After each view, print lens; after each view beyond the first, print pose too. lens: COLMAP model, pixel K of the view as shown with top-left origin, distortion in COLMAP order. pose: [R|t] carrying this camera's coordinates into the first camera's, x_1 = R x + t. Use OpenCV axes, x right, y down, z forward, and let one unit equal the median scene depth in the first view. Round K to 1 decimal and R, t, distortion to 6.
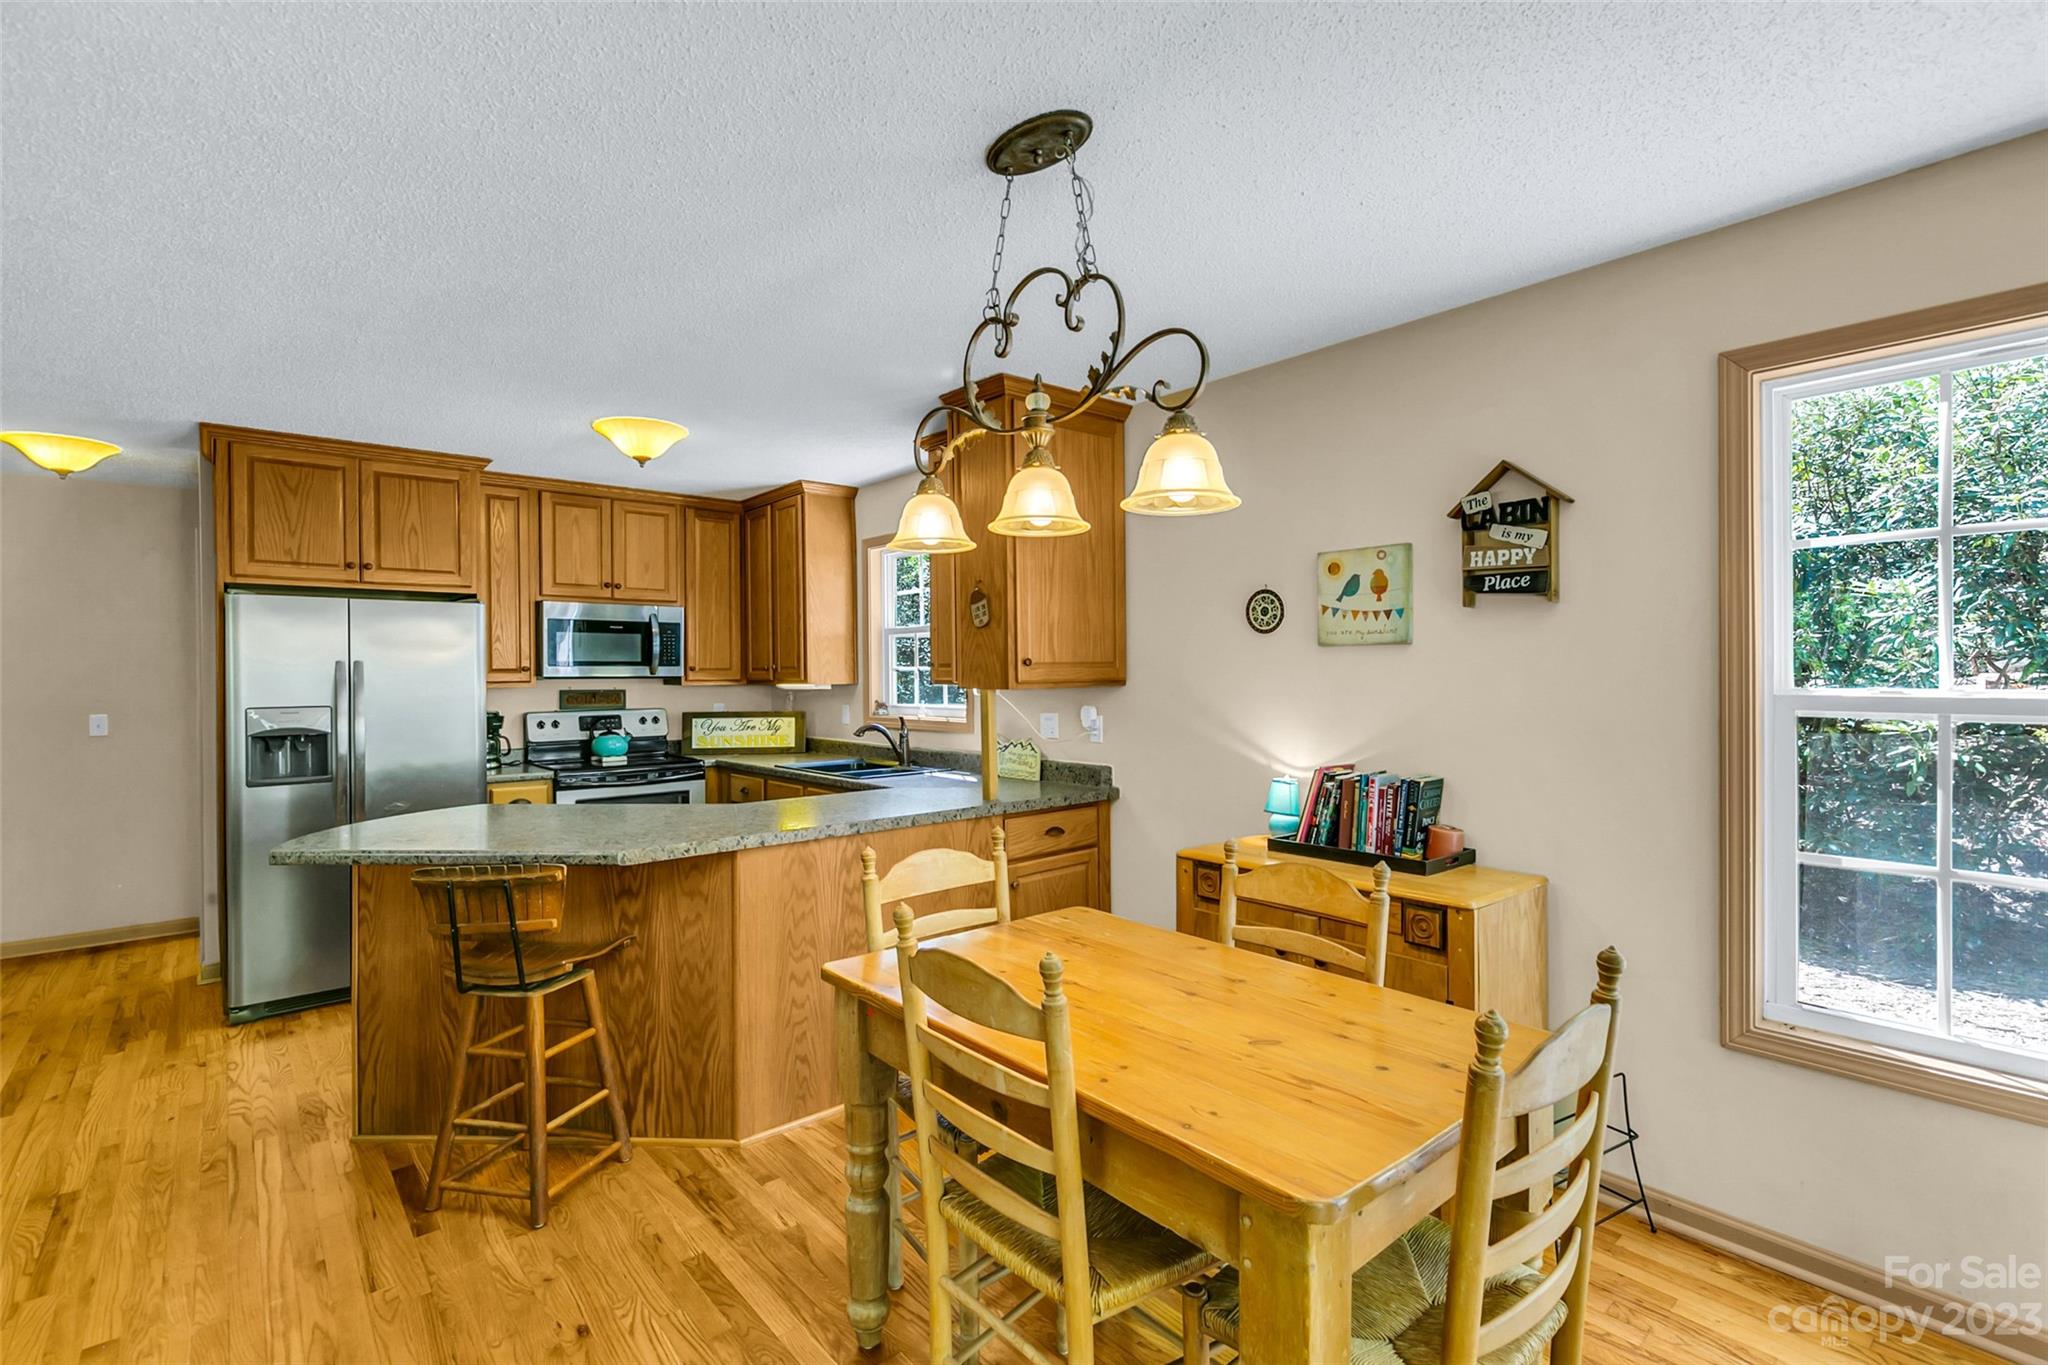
lens RADIAL K [[931.4, 0, 1023.1], [0, 931.4, 675.8], [0, 0, 1]] dist [0.008841, -0.000632]
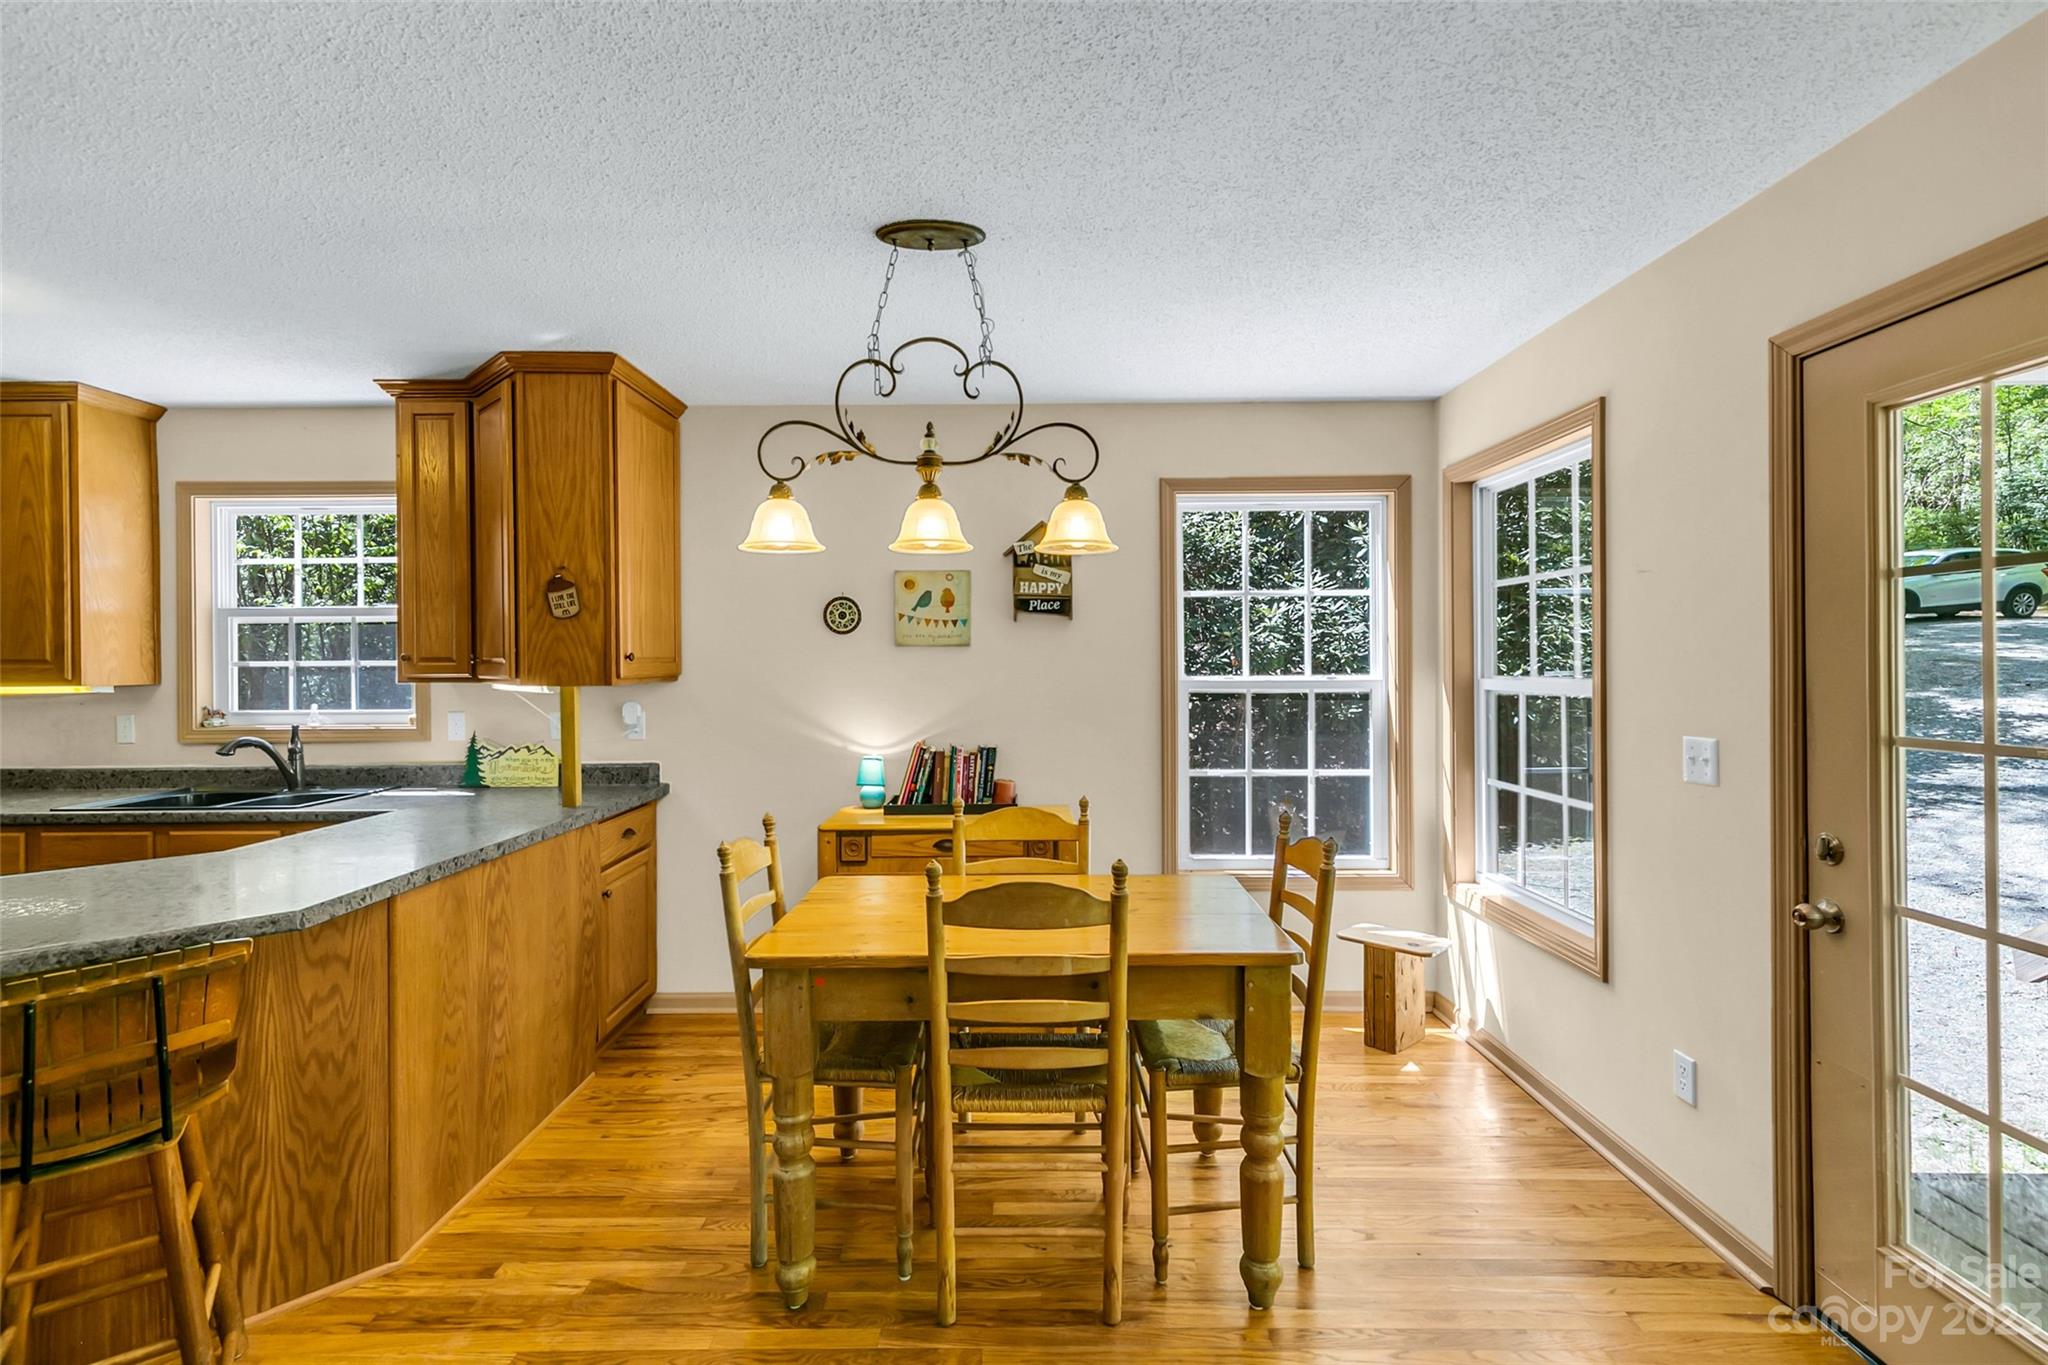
lens RADIAL K [[931.4, 0, 1015.7], [0, 931.4, 665.7], [0, 0, 1]] dist [0.008841, -0.000632]
pose [[0.655842, 0.001333, 0.754897, -0.396301], [0.003560, 0.999982, -0.004859, 0.000309], [-0.754890, 0.005874, 0.655826, 0.057507]]
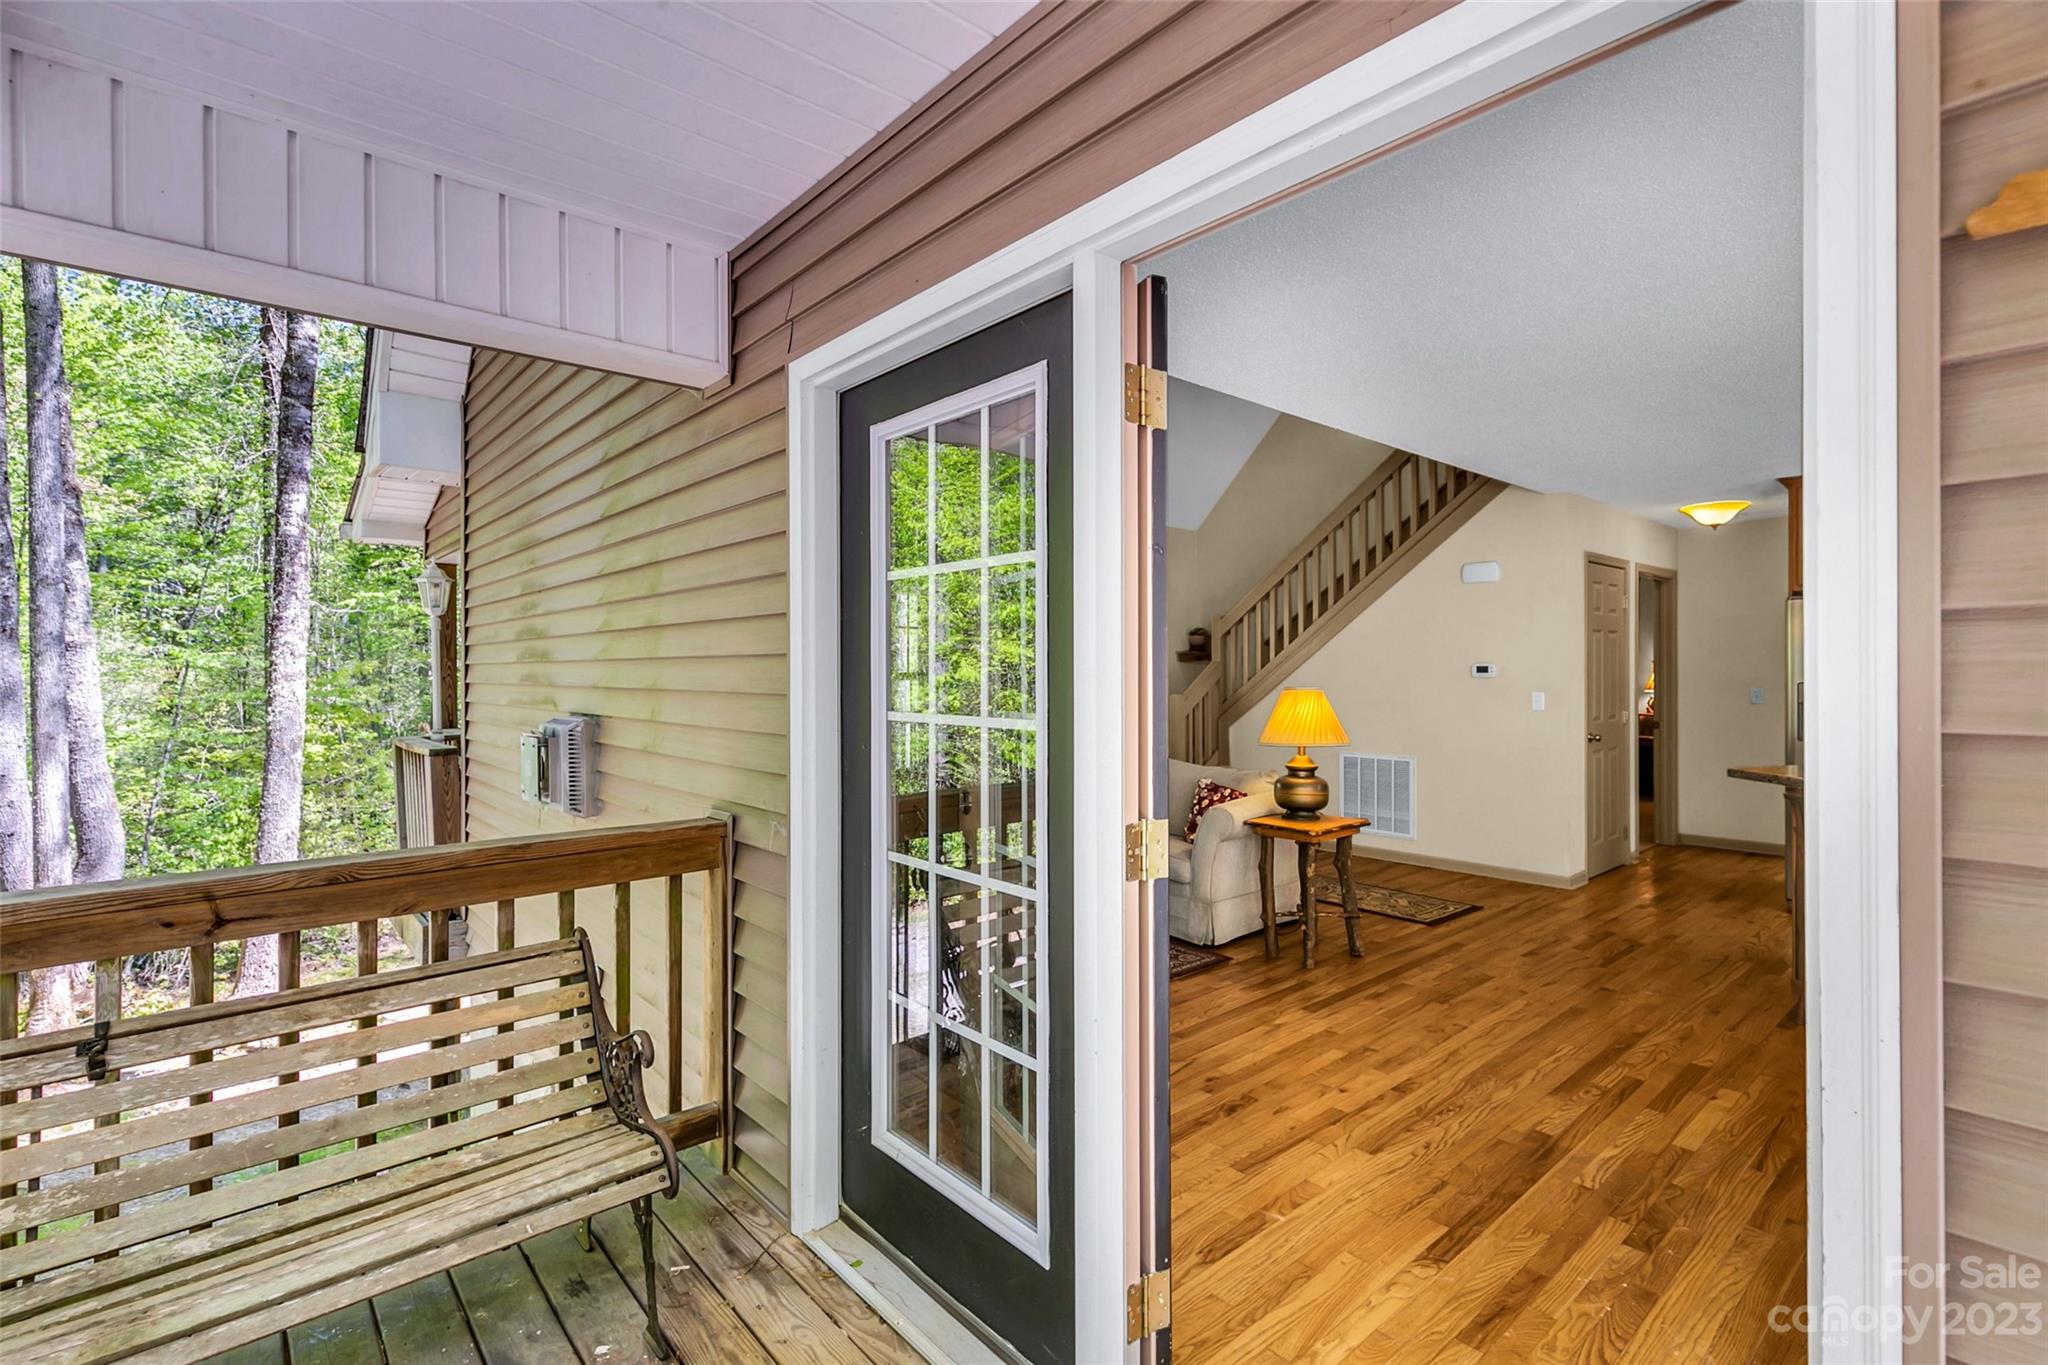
lens RADIAL K [[931.4, 0, 1028.2], [0, 931.4, 671.2], [0, 0, 1]] dist [0.008841, -0.000632]
pose [[0.016781, 0.007130, -0.999834, 0.497367], [-0.002279, 0.999972, 0.007092, 0.010012], [0.999857, 0.002160, 0.016797, -0.137762]]
